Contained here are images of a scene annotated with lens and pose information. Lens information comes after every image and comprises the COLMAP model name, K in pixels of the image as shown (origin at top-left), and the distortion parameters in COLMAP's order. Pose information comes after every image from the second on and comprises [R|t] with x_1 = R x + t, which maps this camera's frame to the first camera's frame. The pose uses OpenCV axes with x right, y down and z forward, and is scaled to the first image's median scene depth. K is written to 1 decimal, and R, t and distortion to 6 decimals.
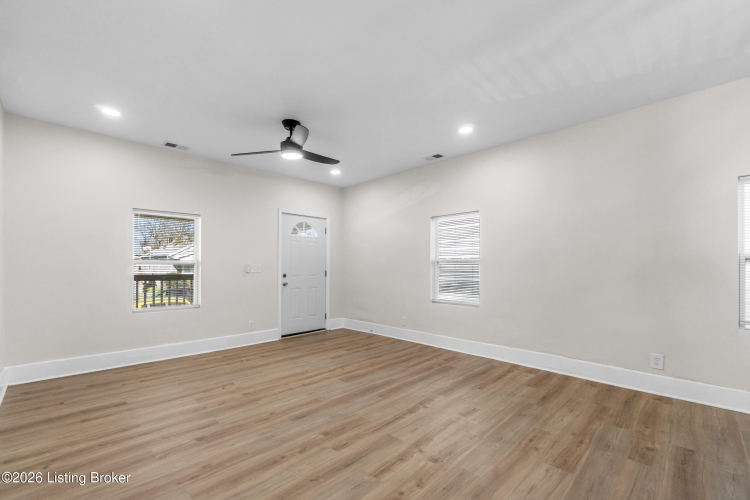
lens RADIAL K [[326.5, 0, 375.0], [0, 326.5, 265.5], [0, 0, 1]] dist [0.001954, 0.000313]
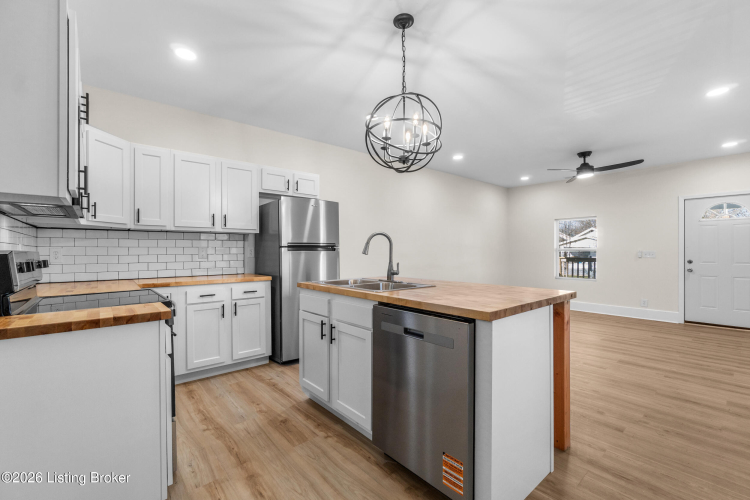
lens RADIAL K [[327.4, 0, 375.0], [0, 327.4, 250.0], [0, 0, 1]] dist [0.000256, 0.000037]
pose [[-0.075809, -0.005397, -0.997108, 0.885465], [0.001174, 0.999984, -0.005502, 0.000088], [0.997122, -0.001587, -0.075801, 0.130799]]
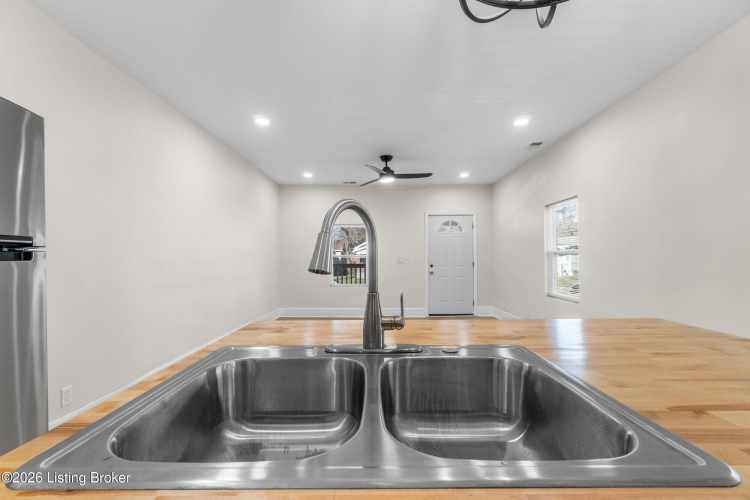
lens RADIAL K [[322.5, 0, 374.8], [0, 322.5, 254.5], [0, 0, 1]] dist [-0.001146, -0.000071]
pose [[0.706137, -0.011804, -0.707977, 0.483233], [0.007818, 0.999930, -0.008874, -0.003027], [0.708032, 0.000732, 0.706179, -0.009828]]
